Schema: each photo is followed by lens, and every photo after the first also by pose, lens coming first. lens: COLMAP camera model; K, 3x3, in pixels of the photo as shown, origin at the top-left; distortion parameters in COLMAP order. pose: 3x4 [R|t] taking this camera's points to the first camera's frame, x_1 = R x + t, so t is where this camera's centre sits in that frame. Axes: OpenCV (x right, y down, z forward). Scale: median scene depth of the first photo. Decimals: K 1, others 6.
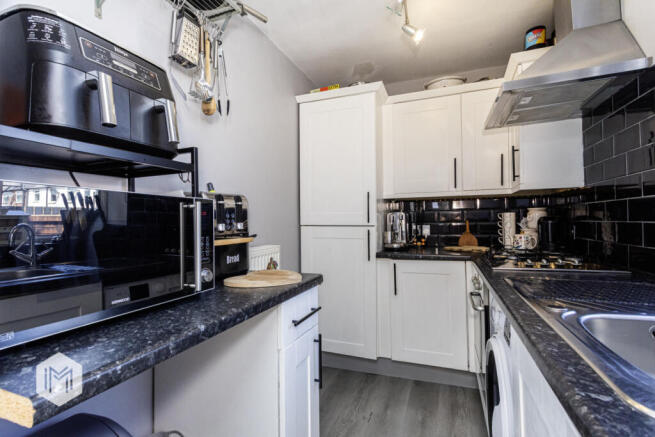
lens RADIAL K [[309.2, 0, 327.0], [0, 309.2, 217.6], [0, 0, 1]] dist [0.002992, 0.003186]
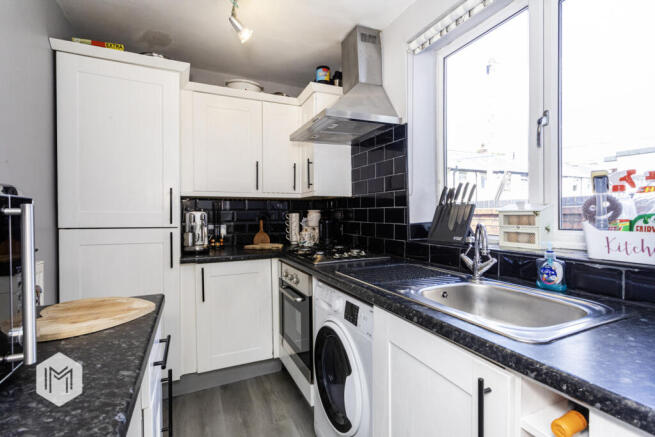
lens RADIAL K [[309.2, 0, 327.0], [0, 309.2, 218.1], [0, 0, 1]] dist [0.002992, 0.003186]
pose [[0.704099, 0.000144, 0.710102, -0.171051], [-0.012012, 0.999859, 0.011707, -0.014725], [-0.710000, -0.016772, 0.704002, 0.090706]]
